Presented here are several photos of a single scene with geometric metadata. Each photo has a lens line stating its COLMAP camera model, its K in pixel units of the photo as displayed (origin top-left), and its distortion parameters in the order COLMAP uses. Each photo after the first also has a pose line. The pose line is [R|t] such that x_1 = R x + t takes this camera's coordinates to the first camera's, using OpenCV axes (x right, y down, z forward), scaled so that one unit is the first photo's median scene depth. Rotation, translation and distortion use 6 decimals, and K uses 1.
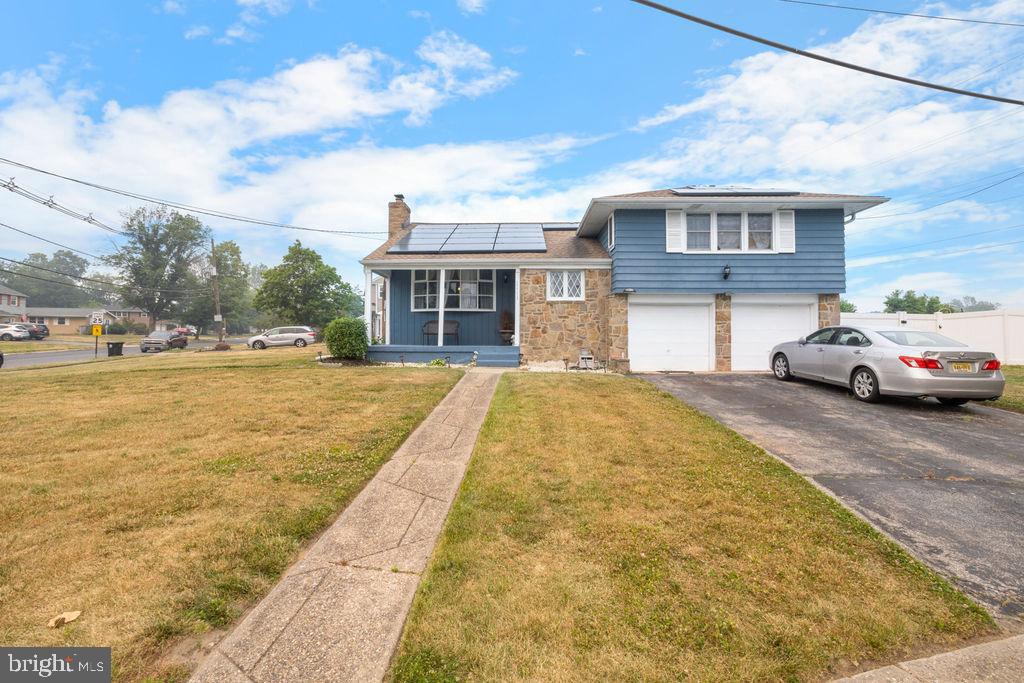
lens RADIAL K [[488.9, 0, 508.4], [0, 488.9, 329.0], [0, 0, 1]] dist [-0.036446, 0.028903]
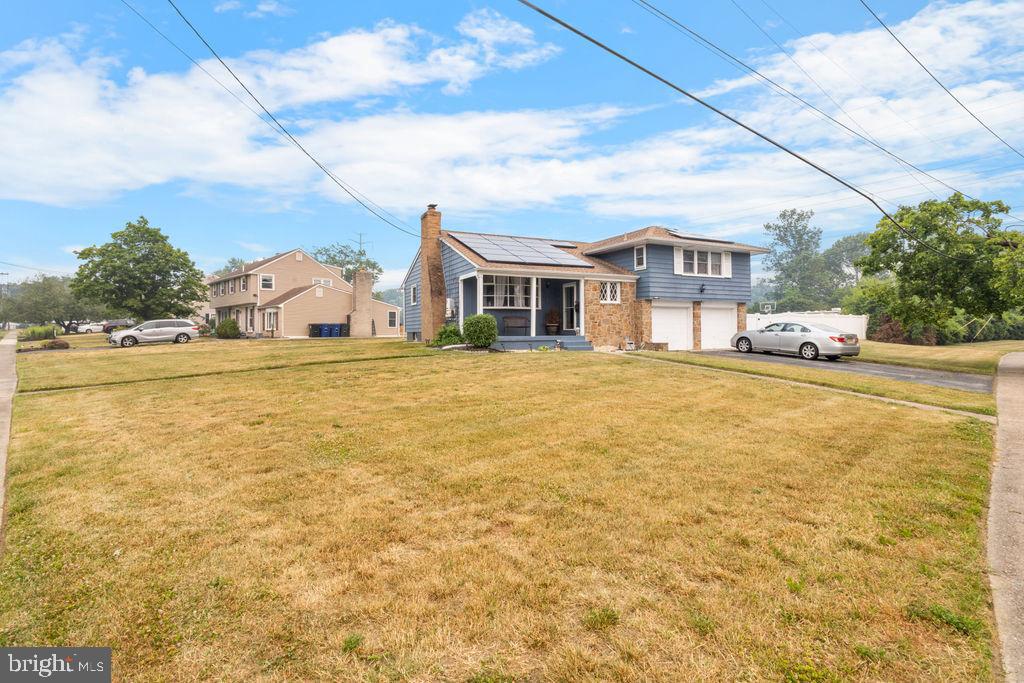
lens RADIAL K [[488.9, 0, 508.4], [0, 488.9, 329.0], [0, 0, 1]] dist [-0.036446, 0.028903]
pose [[0.884954, -0.004982, 0.465651, -0.814178], [-0.001608, 0.999904, 0.013753, -0.002224], [-0.465675, -0.012919, 0.884861, -0.125146]]
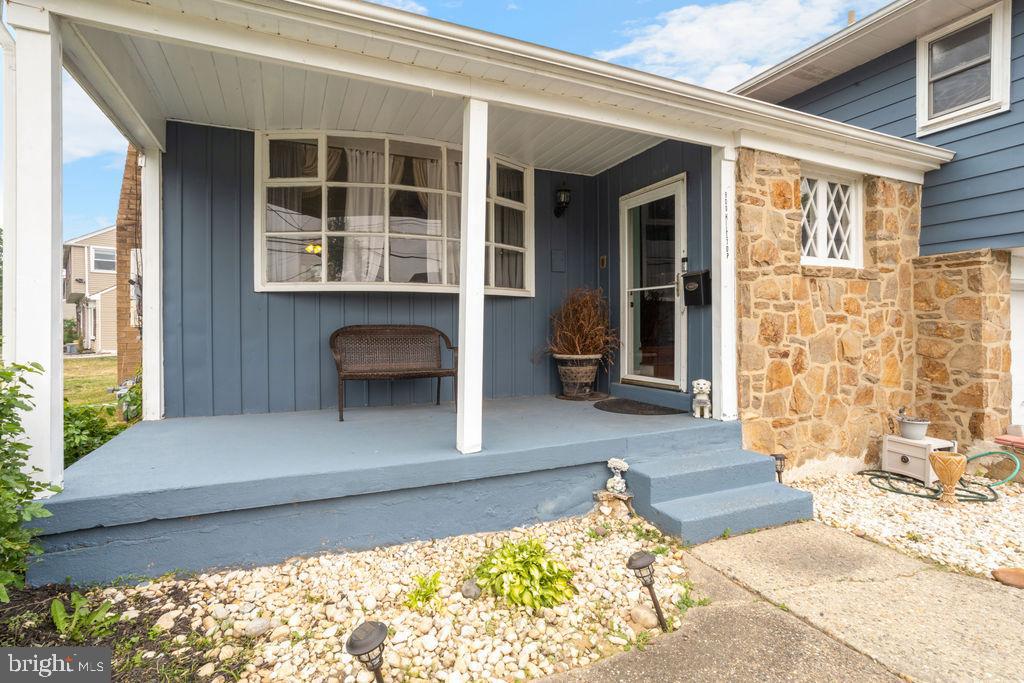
lens RADIAL K [[488.9, 0, 508.4], [0, 488.9, 329.0], [0, 0, 1]] dist [-0.036446, 0.028903]
pose [[0.900143, -0.010937, 0.435457, -0.220301], [-0.001965, 0.999573, 0.029166, -0.026525], [-0.435590, -0.027109, 0.899737, 0.806224]]
